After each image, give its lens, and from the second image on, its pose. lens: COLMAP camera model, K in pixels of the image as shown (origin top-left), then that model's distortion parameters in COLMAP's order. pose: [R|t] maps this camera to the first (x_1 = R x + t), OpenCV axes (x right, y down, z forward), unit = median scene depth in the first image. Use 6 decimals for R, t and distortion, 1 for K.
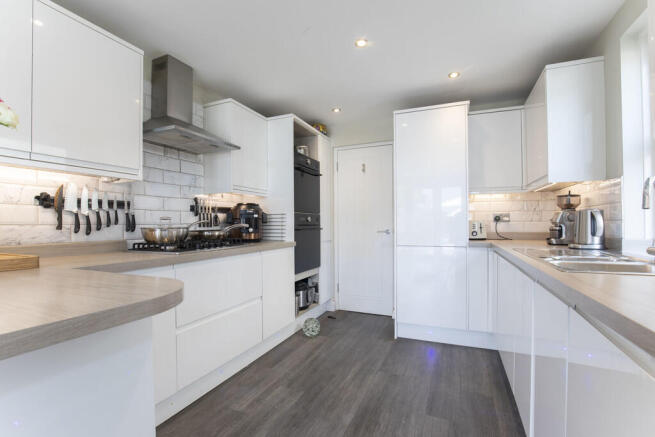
lens RADIAL K [[302.2, 0, 324.4], [0, 302.2, 220.1], [0, 0, 1]] dist [0.000694, -0.000016]
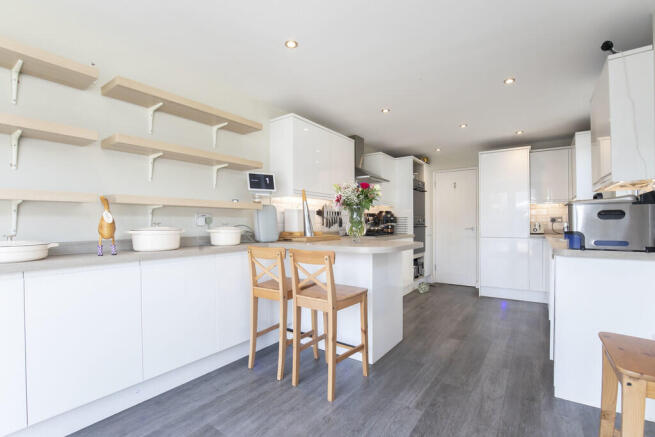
lens RADIAL K [[302.2, 0, 332.8], [0, 302.2, 220.3], [0, 0, 1]] dist [0.000694, -0.000016]
pose [[0.983318, 0.000242, -0.181895, -0.230434], [-0.000188, 1.000000, 0.000312, -0.004230], [0.181895, -0.000272, 0.983318, -0.685952]]
